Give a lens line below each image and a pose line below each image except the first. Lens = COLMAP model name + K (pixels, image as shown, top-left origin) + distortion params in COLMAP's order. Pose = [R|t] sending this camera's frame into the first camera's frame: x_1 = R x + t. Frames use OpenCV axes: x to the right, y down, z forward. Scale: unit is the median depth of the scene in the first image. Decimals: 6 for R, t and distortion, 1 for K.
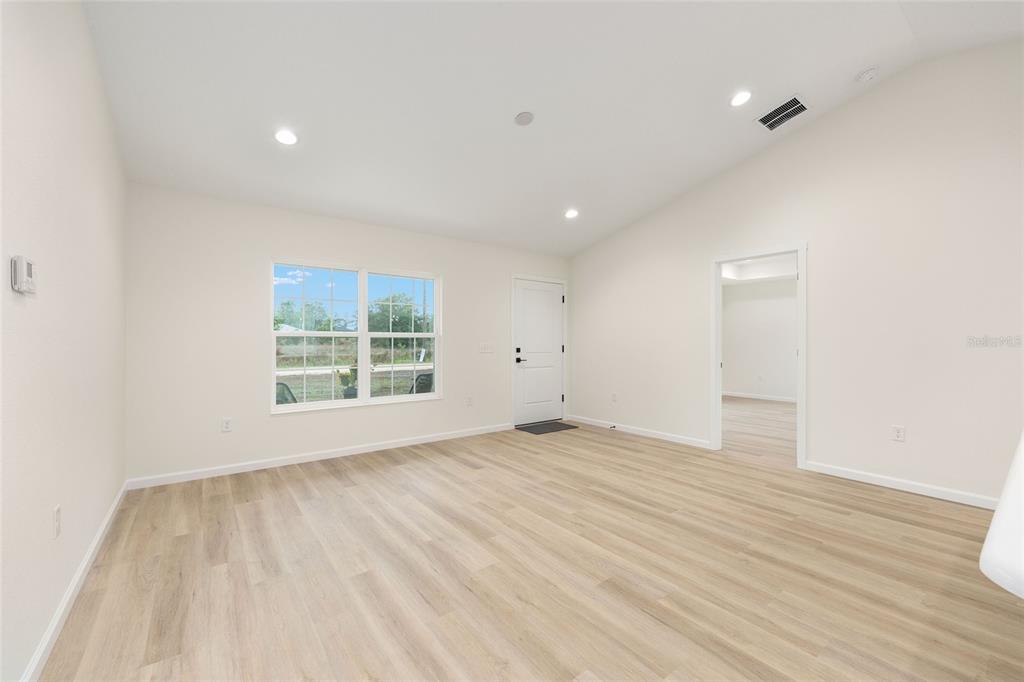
lens RADIAL K [[411.6, 0, 513.8], [0, 411.6, 340.5], [0, 0, 1]] dist [-0.002369, 0.001715]
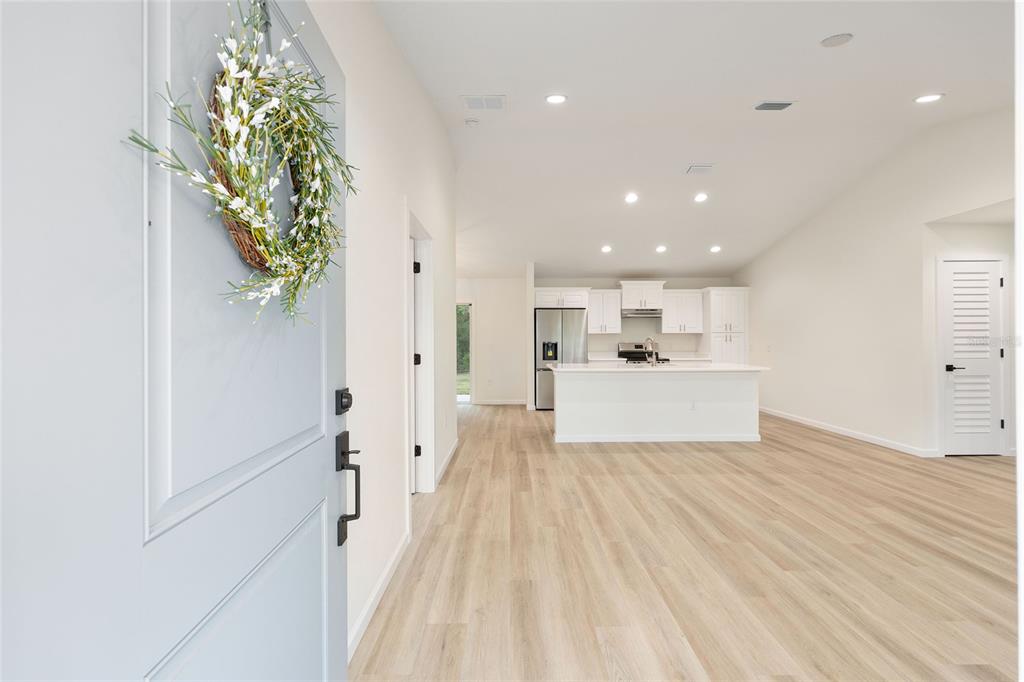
lens RADIAL K [[411.6, 0, 512.6], [0, 411.6, 342.1], [0, 0, 1]] dist [-0.002369, 0.001715]
pose [[-0.797989, 0.000149, 0.602672, 0.049346], [0.002612, 0.999991, 0.003211, -0.012324], [-0.602666, 0.004136, -0.797983, 2.073315]]
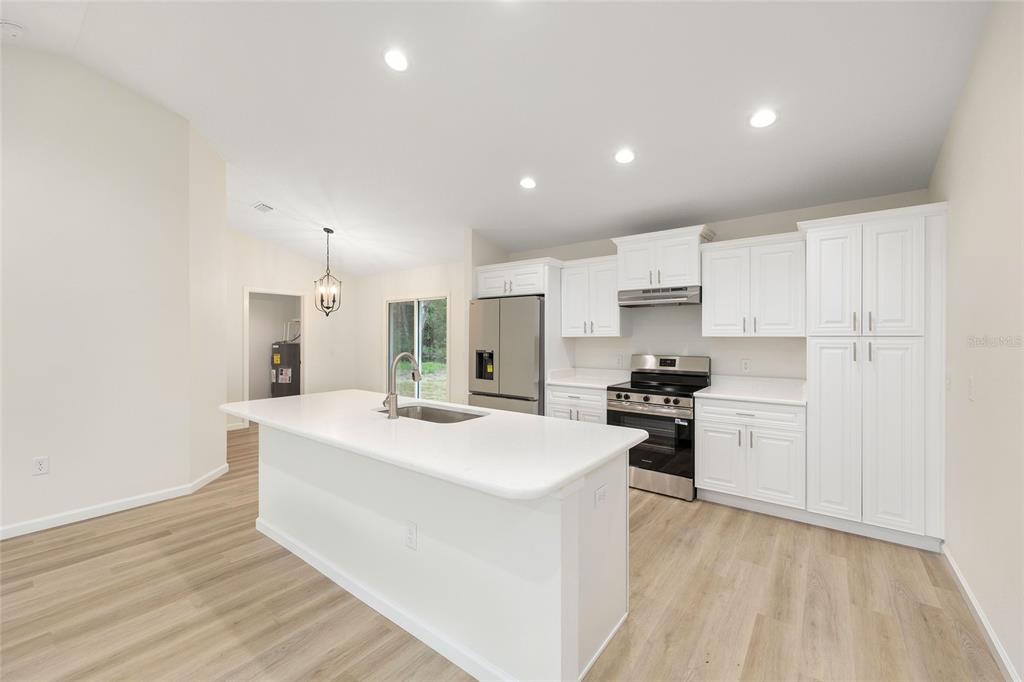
lens RADIAL K [[411.6, 0, 508.8], [0, 411.6, 336.7], [0, 0, 1]] dist [-0.002369, 0.001715]
pose [[-0.256162, 0.000690, 0.966634, -0.180392], [-0.002144, 0.999997, -0.001283, -0.054563], [-0.966632, -0.002401, -0.256159, 0.299069]]
